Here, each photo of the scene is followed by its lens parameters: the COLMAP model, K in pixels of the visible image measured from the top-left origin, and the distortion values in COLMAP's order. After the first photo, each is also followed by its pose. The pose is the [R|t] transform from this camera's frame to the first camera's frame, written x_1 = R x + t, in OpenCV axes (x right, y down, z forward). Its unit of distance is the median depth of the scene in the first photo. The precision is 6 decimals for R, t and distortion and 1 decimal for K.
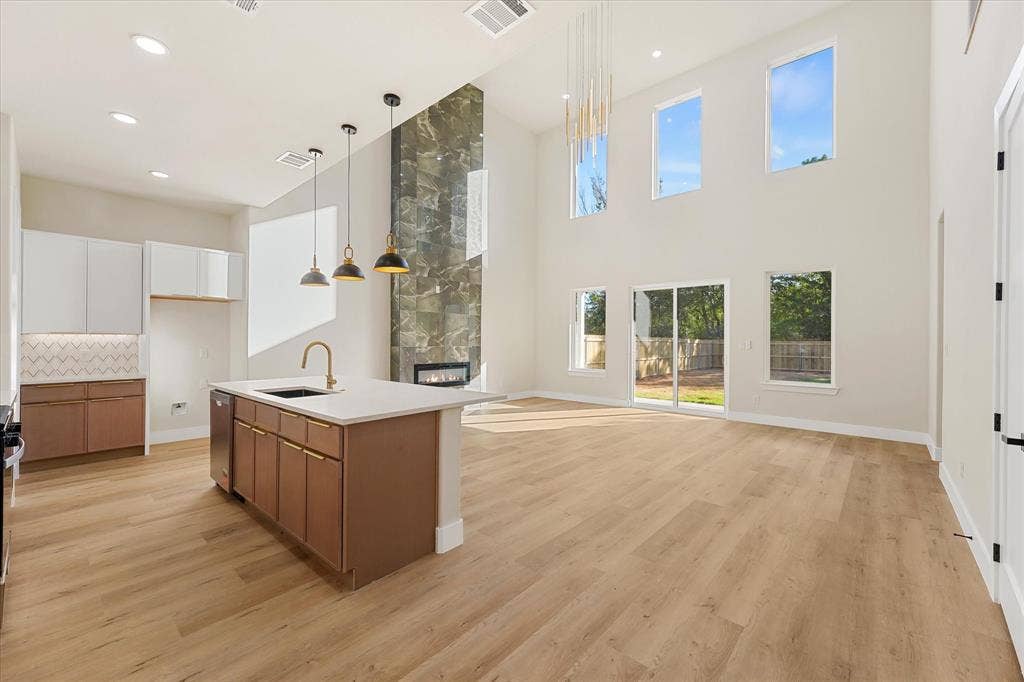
lens RADIAL K [[410.4, 0, 505.0], [0, 410.4, 337.8], [0, 0, 1]] dist [0.011099, -0.003129]
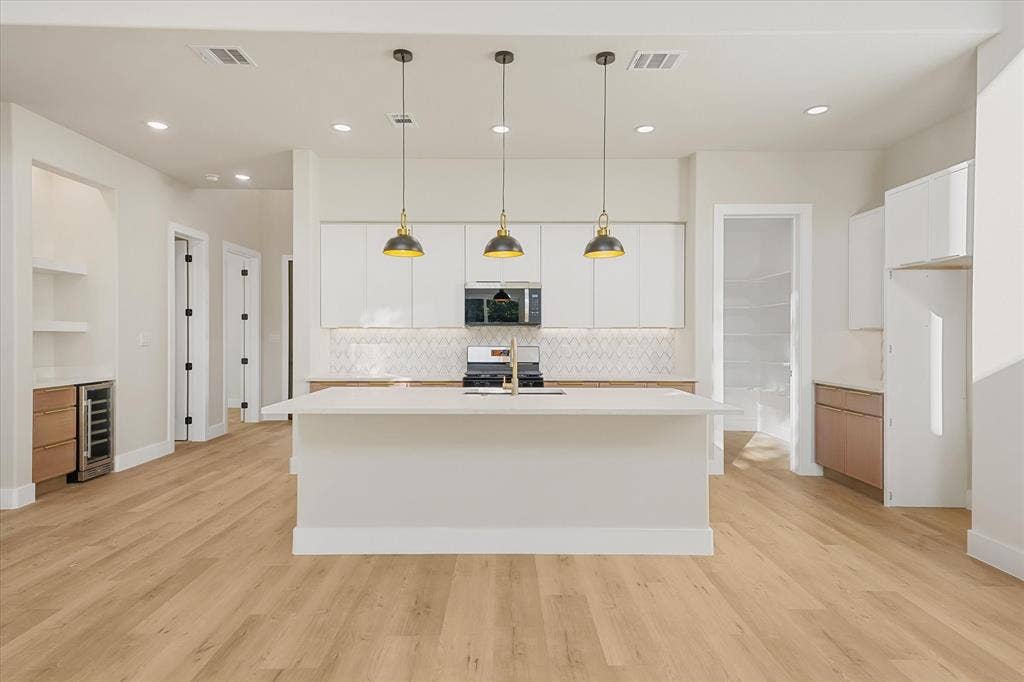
lens RADIAL K [[557.8, 0, 508.5], [0, 557.8, 335.2], [0, 0, 1]] dist [0.046113, -0.000286]
pose [[-0.733615, -0.007929, -0.679519, 0.151222], [-0.004300, 0.999966, -0.007026, 0.006775], [0.679552, -0.002232, -0.733624, 0.836091]]
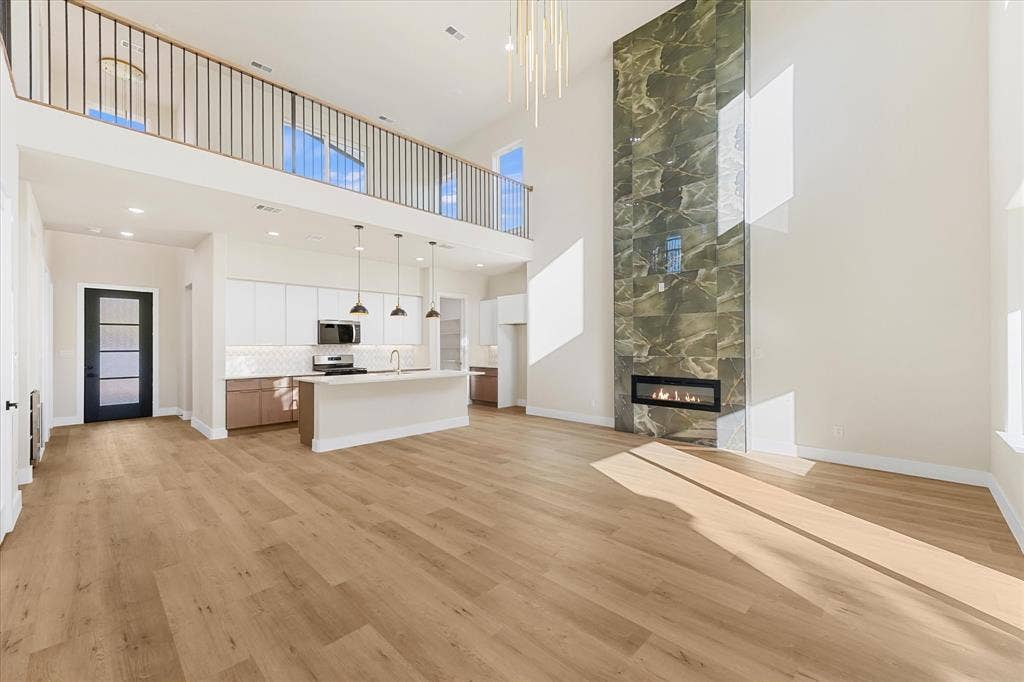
lens RADIAL K [[410.4, 0, 511.5], [0, 410.4, 341.0], [0, 0, 1]] dist [0.011099, -0.003129]
pose [[-0.030143, -0.017477, -0.999393, 0.685637], [0.007666, 0.999814, -0.017715, 0.002739], [0.999516, -0.008195, -0.030003, 0.738867]]
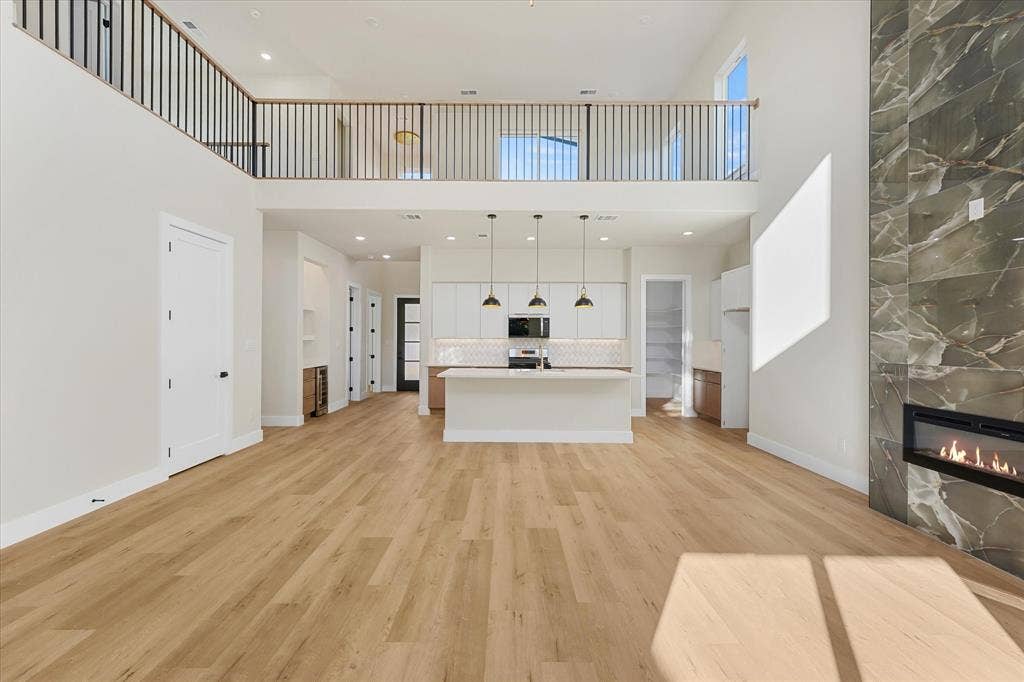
lens RADIAL K [[410.4, 0, 509.2], [0, 410.4, 337.2], [0, 0, 1]] dist [0.011099, -0.003129]
pose [[-0.736320, -0.013945, -0.676489, 0.389682], [-0.007143, 0.999892, -0.012837, 0.001481], [0.676595, -0.004620, -0.736341, 1.012368]]
